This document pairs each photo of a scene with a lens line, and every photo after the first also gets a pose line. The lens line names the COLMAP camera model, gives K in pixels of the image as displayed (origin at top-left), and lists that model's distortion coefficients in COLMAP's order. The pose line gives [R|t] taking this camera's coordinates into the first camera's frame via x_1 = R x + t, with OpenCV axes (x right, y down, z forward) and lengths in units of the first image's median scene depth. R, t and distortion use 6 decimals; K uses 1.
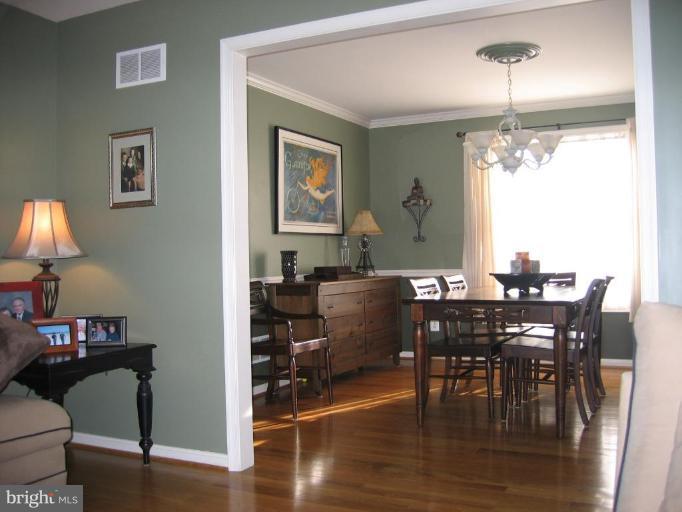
lens RADIAL K [[701.3, 0, 340.3], [0, 701.3, 255.8], [0, 0, 1]] dist [-0.100842, 0.000000]
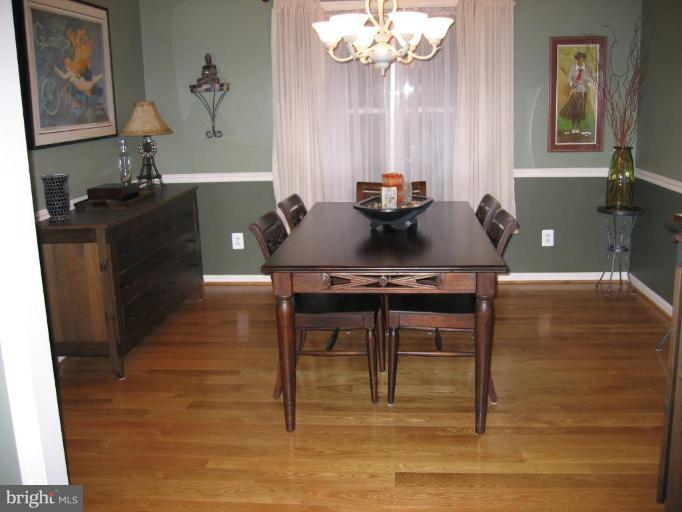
lens RADIAL K [[701.3, 0, 341.9], [0, 701.3, 256.0], [0, 0, 1]] dist [-0.100842, 0.000000]
pose [[0.922334, -0.090587, 0.375624, -0.063724], [0.006979, 0.975877, 0.218209, -0.064324], [-0.386330, -0.198640, 0.900717, 0.235360]]
